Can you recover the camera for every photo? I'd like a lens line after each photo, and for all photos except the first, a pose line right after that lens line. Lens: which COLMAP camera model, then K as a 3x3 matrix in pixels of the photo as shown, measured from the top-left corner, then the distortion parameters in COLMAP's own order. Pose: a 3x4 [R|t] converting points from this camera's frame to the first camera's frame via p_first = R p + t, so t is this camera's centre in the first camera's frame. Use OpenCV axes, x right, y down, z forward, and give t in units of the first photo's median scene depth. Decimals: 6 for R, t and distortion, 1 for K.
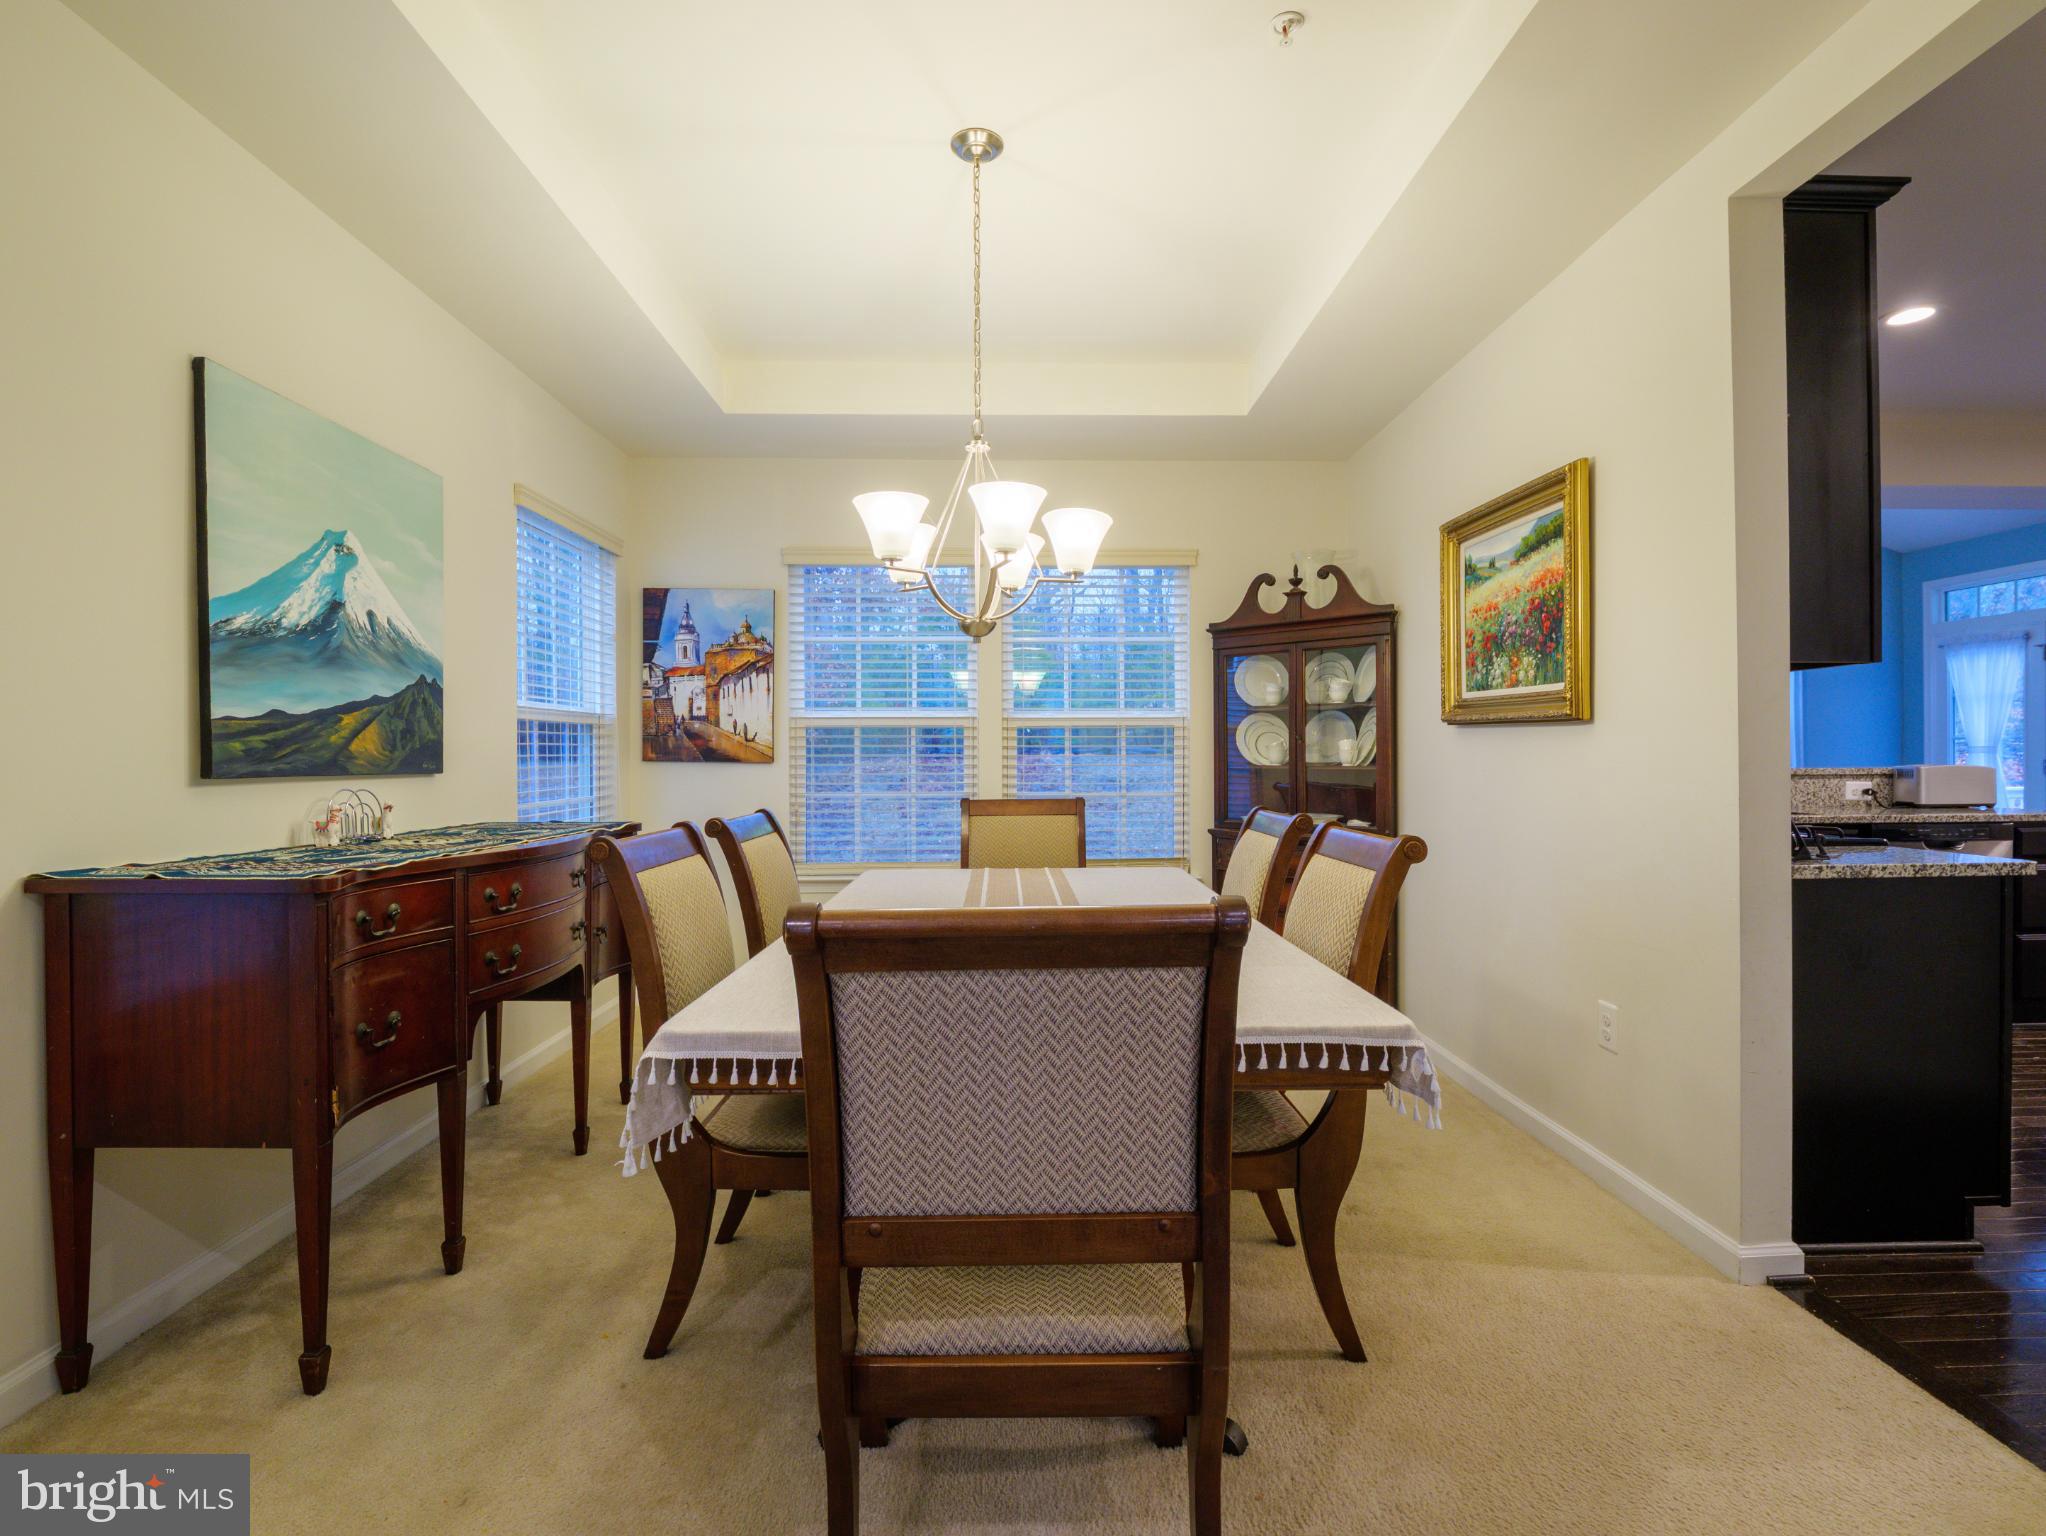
lens RADIAL K [[976.5, 0, 1022.7], [0, 976.5, 760.1], [0, 0, 1]] dist [-0.002906, -0.010906]
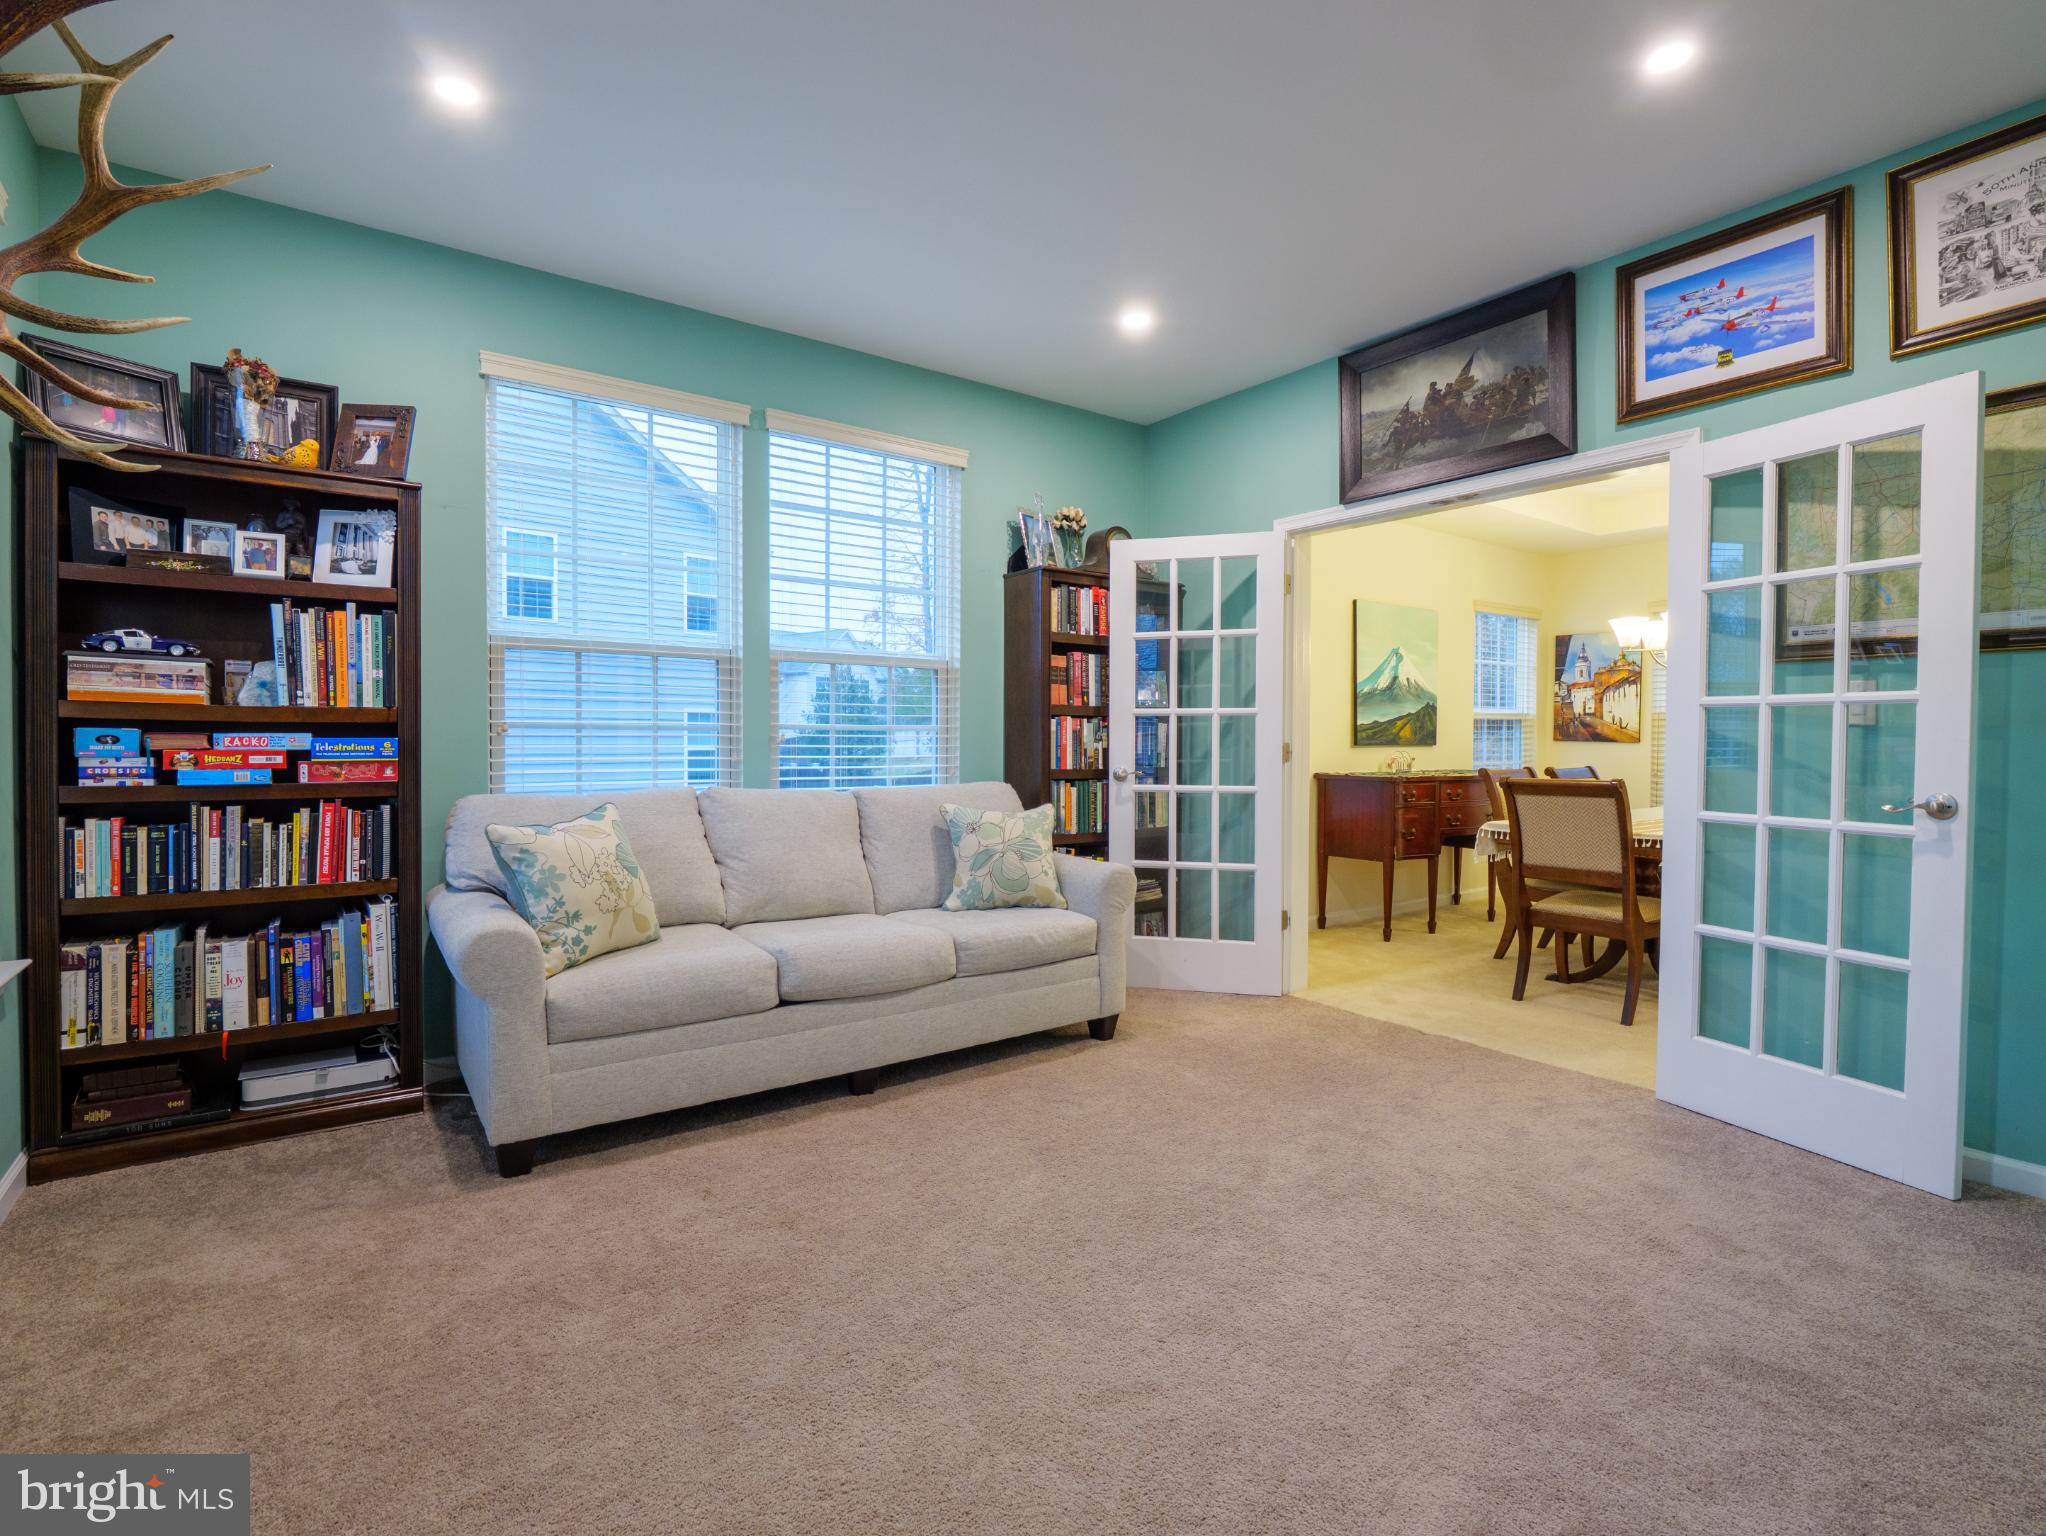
lens RADIAL K [[976.5, 0, 1022.7], [0, 976.5, 760.1], [0, 0, 1]] dist [-0.002906, -0.010906]
pose [[0.573031, 0.023800, -0.819188, 0.713408], [-0.005839, 0.999671, 0.024959, -0.003534], [0.819513, -0.009519, 0.572982, -1.086272]]
